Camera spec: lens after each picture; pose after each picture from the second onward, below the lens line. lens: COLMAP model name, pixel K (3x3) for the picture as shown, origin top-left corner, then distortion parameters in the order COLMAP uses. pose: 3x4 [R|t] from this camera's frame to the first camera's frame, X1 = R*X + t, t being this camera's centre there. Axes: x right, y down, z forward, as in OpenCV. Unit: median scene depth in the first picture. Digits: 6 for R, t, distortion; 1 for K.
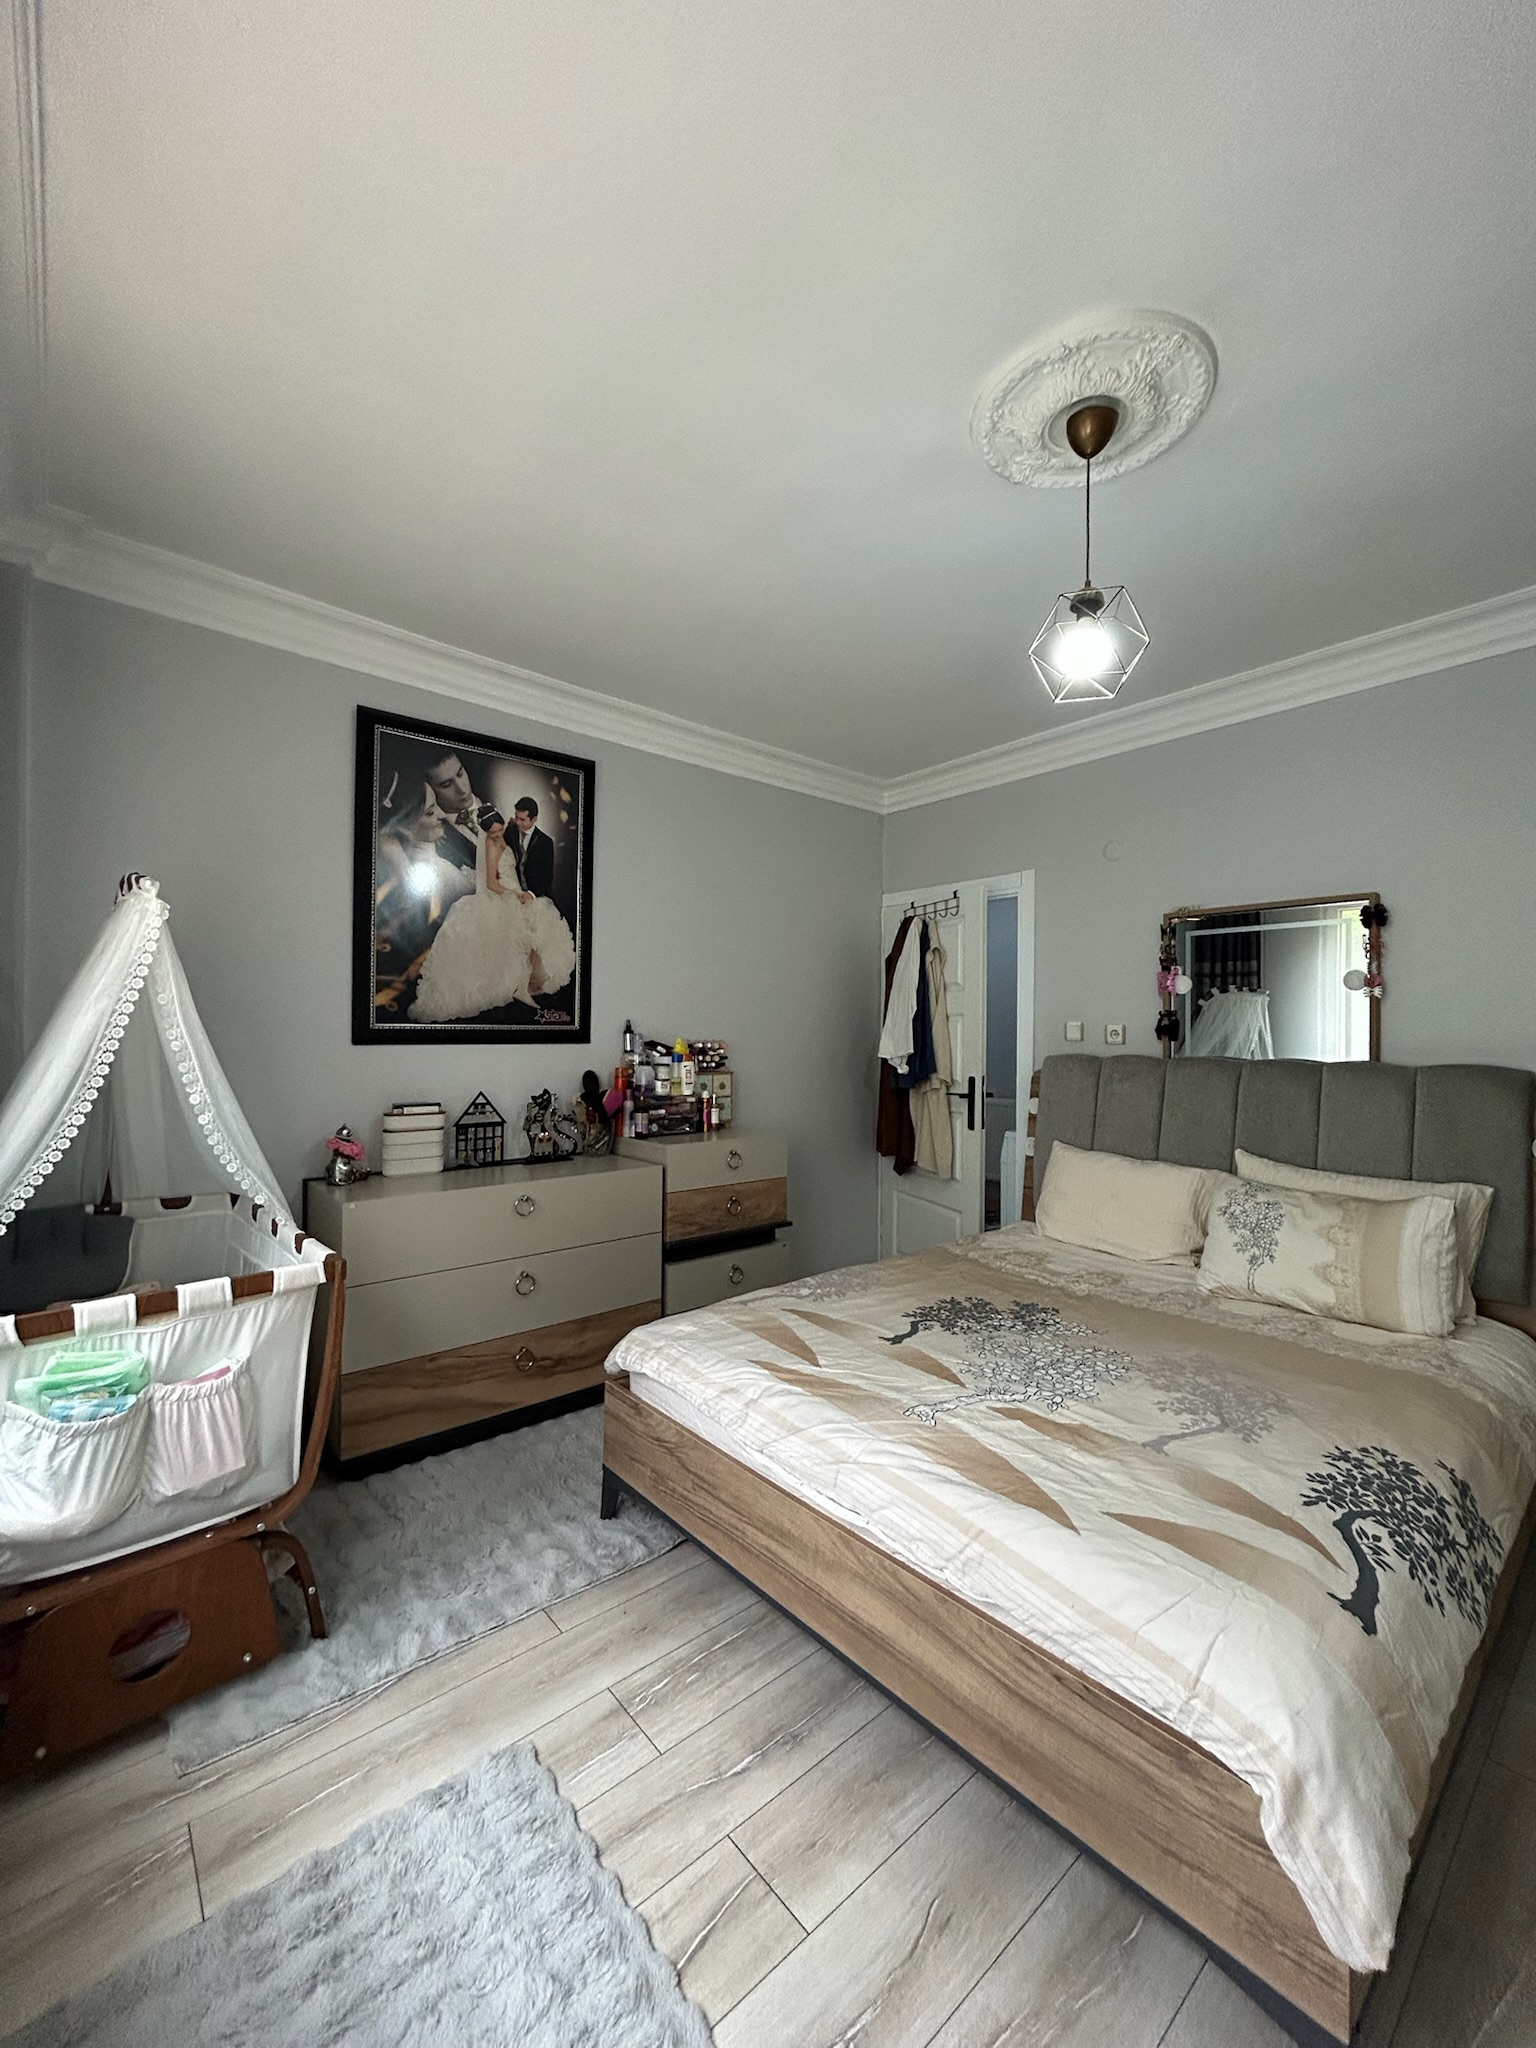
lens RADIAL K [[826.0, 0, 768.9], [0, 826.0, 1024.4], [0, 0, 1]] dist [0.001124, 0.000489]
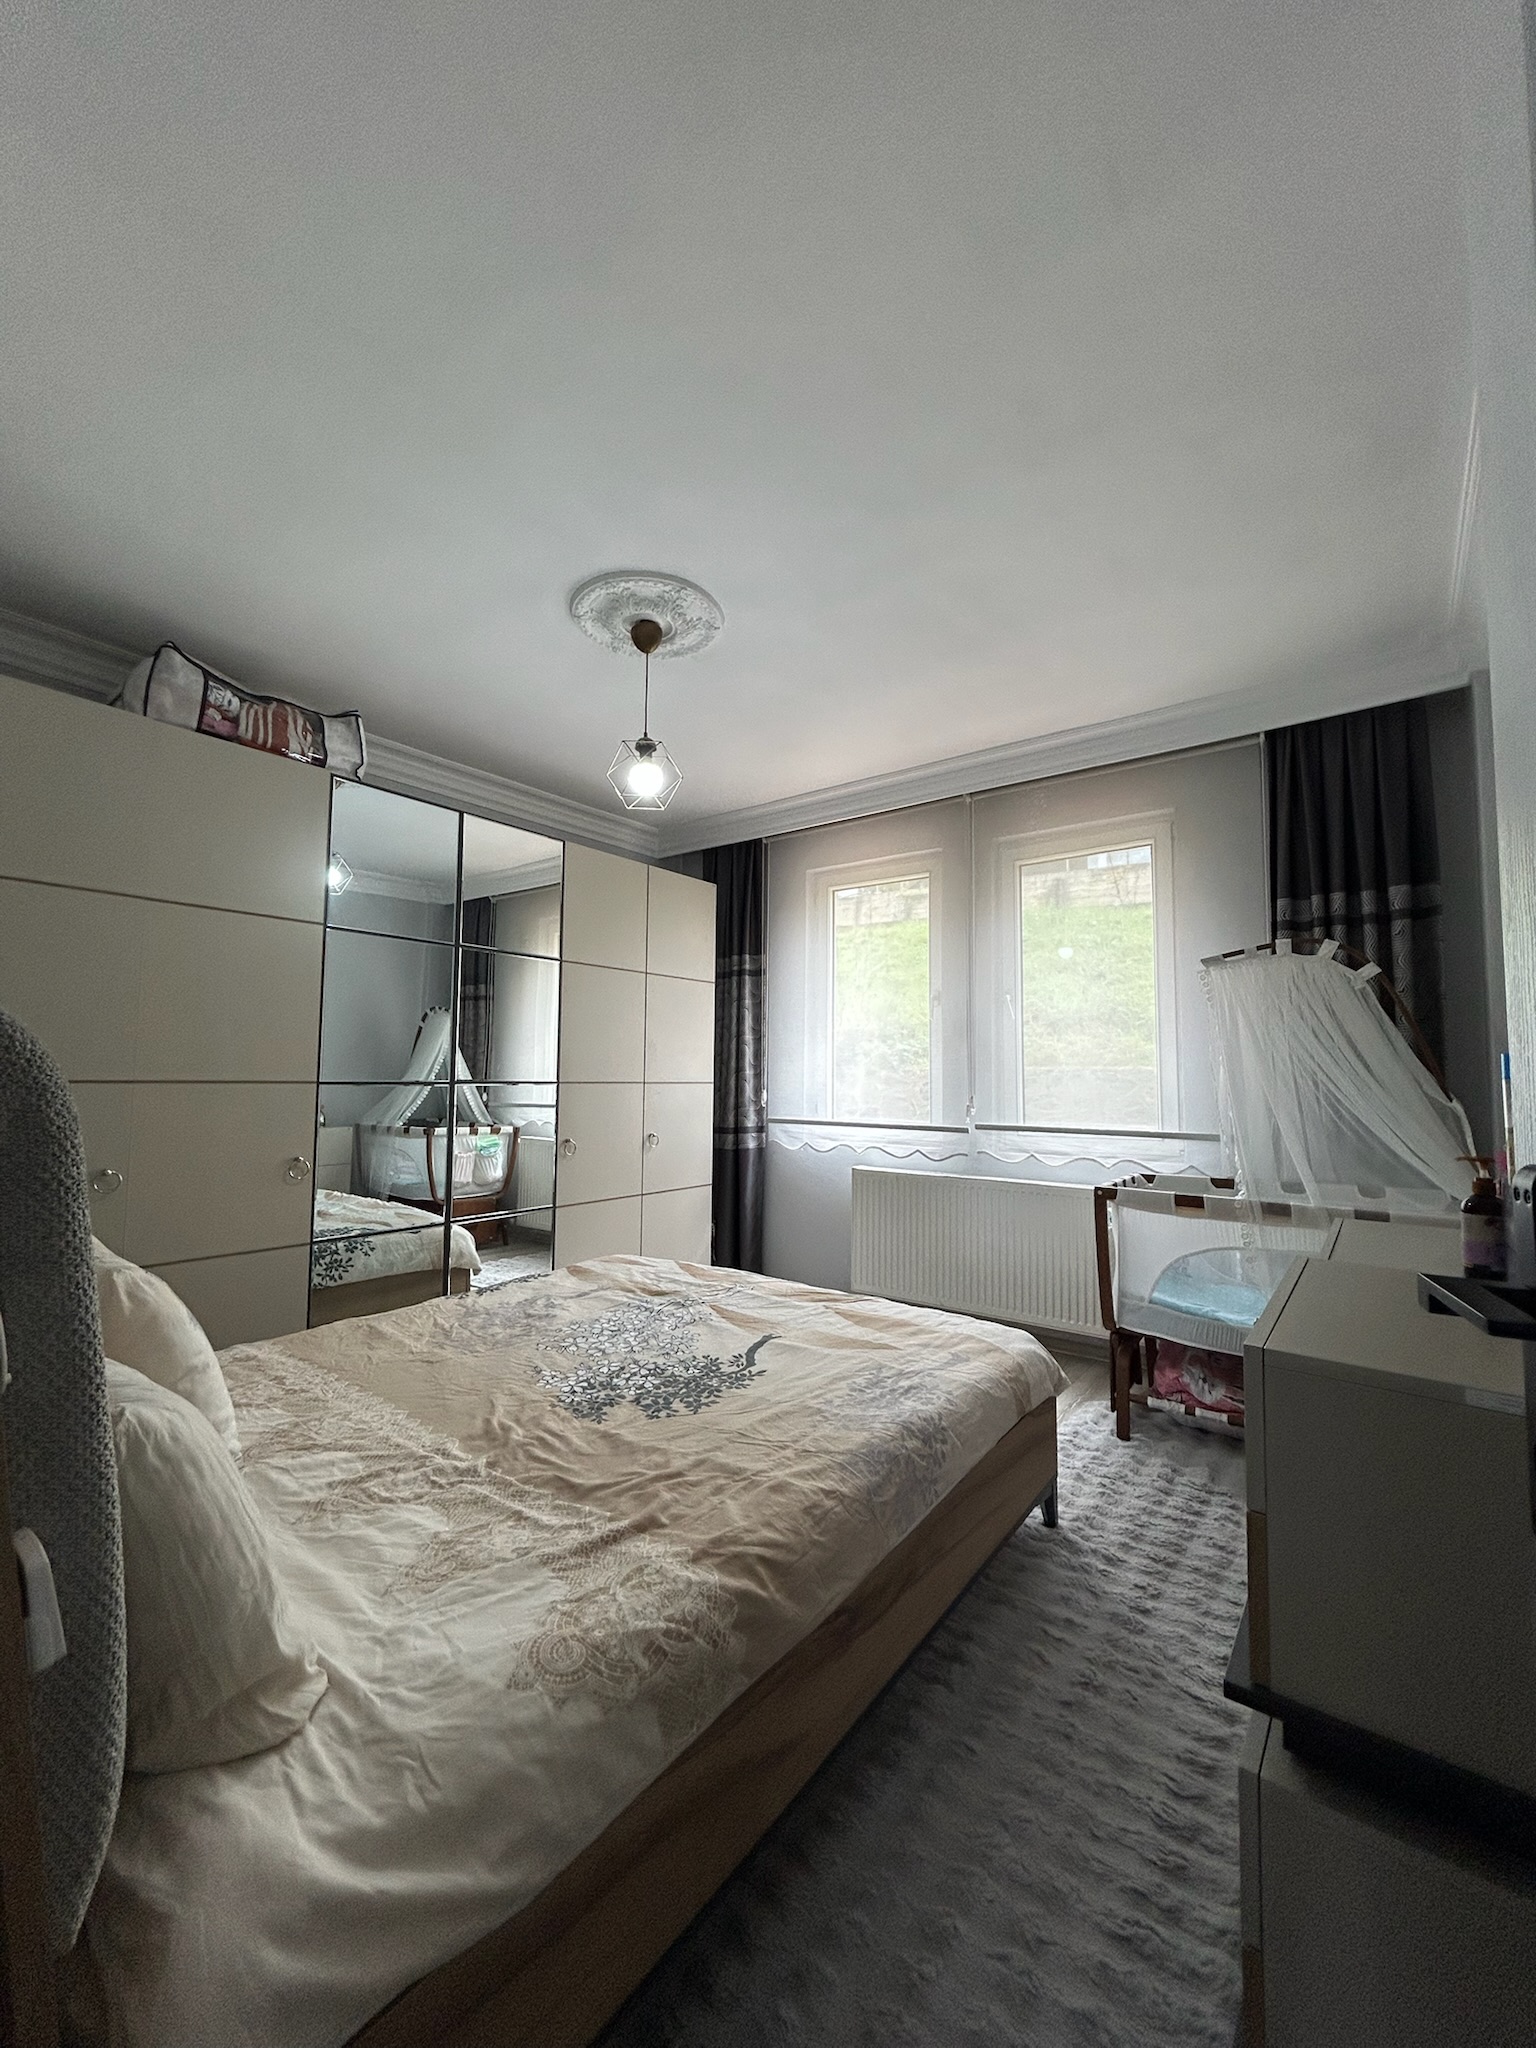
lens RADIAL K [[826.0, 0, 767.7], [0, 826.0, 1023.7], [0, 0, 1]] dist [0.001124, 0.000489]
pose [[-0.977280, -0.035420, -0.208970, 0.343136], [-0.018028, 0.996256, -0.084553, 0.085556], [0.211183, -0.078865, -0.974260, 1.826896]]
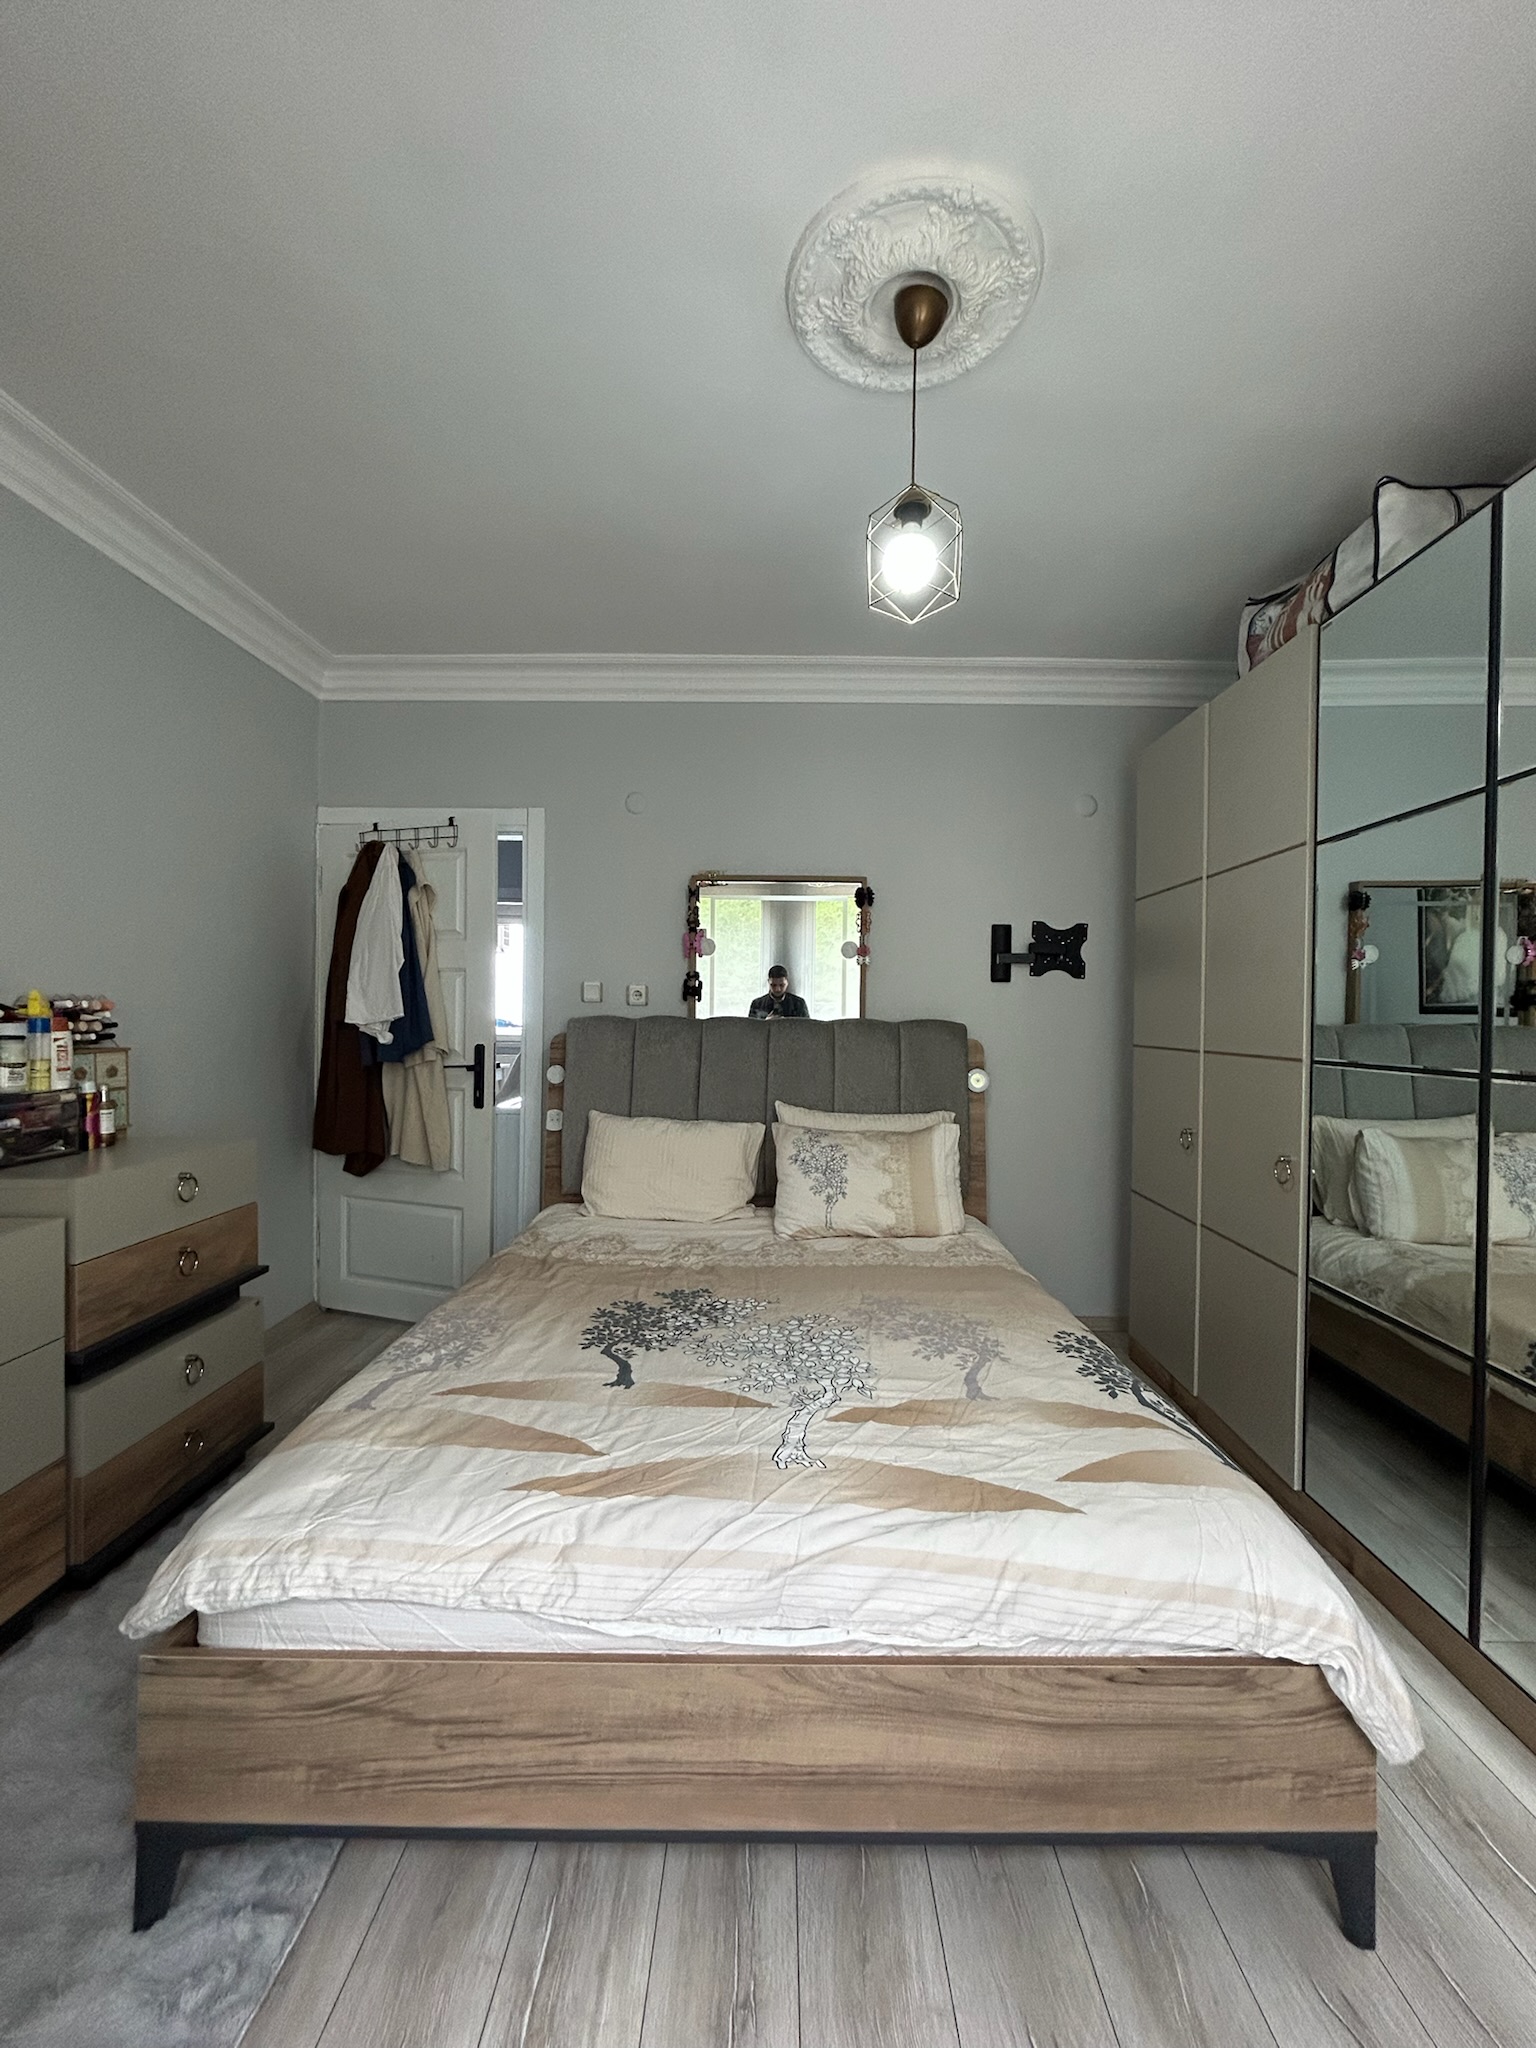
lens RADIAL K [[826.0, 0, 772.1], [0, 826.0, 1023.3], [0, 0, 1]] dist [0.001124, 0.000489]
pose [[0.658796, -0.010559, 0.752248, -0.302370], [-0.013015, 0.999592, 0.025430, 0.027227], [-0.752209, -0.026543, 0.658390, 0.369924]]
